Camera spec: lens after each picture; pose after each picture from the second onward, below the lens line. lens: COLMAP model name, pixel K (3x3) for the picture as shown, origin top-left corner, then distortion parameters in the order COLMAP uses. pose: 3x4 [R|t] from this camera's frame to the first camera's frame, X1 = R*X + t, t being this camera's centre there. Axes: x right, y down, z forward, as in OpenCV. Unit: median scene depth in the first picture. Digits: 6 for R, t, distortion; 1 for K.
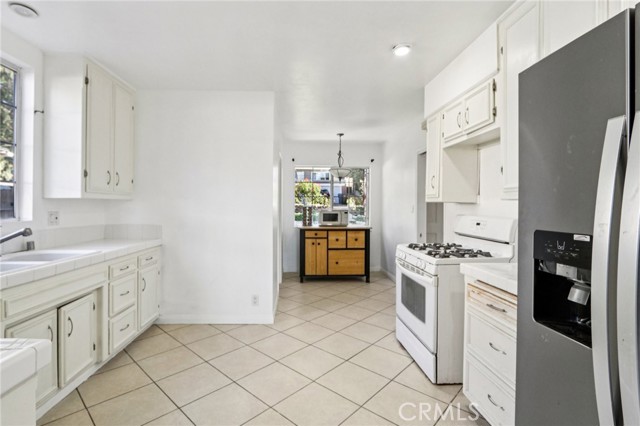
lens RADIAL K [[307.6, 0, 306.8], [0, 307.6, 207.5], [0, 0, 1]] dist [-0.009058, 0.000092]
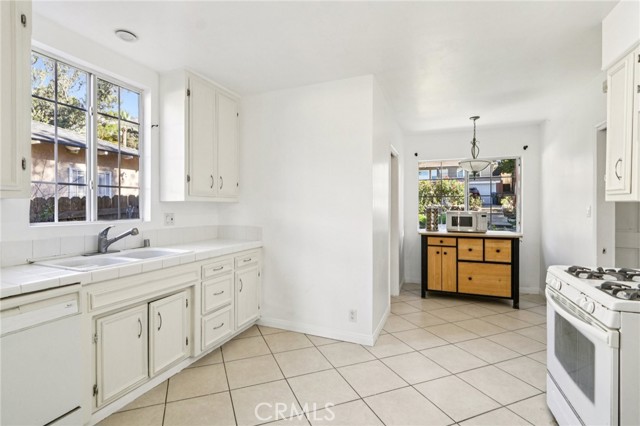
lens RADIAL K [[307.6, 0, 306.8], [0, 307.6, 207.5], [0, 0, 1]] dist [-0.009058, 0.000092]
pose [[0.902259, -0.001574, -0.431192, 0.109077], [0.000041, 0.999994, -0.003565, -0.003707], [0.431195, 0.003199, 0.902253, 0.176737]]
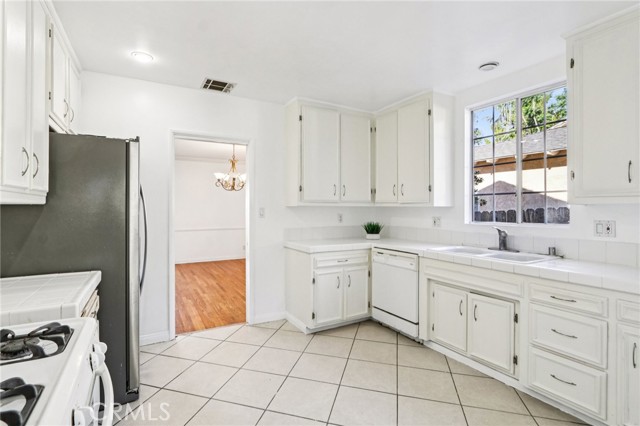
lens RADIAL K [[305.7, 0, 304.1], [0, 305.7, 208.8], [0, 0, 1]] dist [-0.010092, 0.000877]
pose [[-0.896082, -0.004048, -0.443869, 0.260953], [-0.005639, 0.999982, 0.002263, -0.015032], [0.443852, 0.004531, -0.896089, 1.252957]]
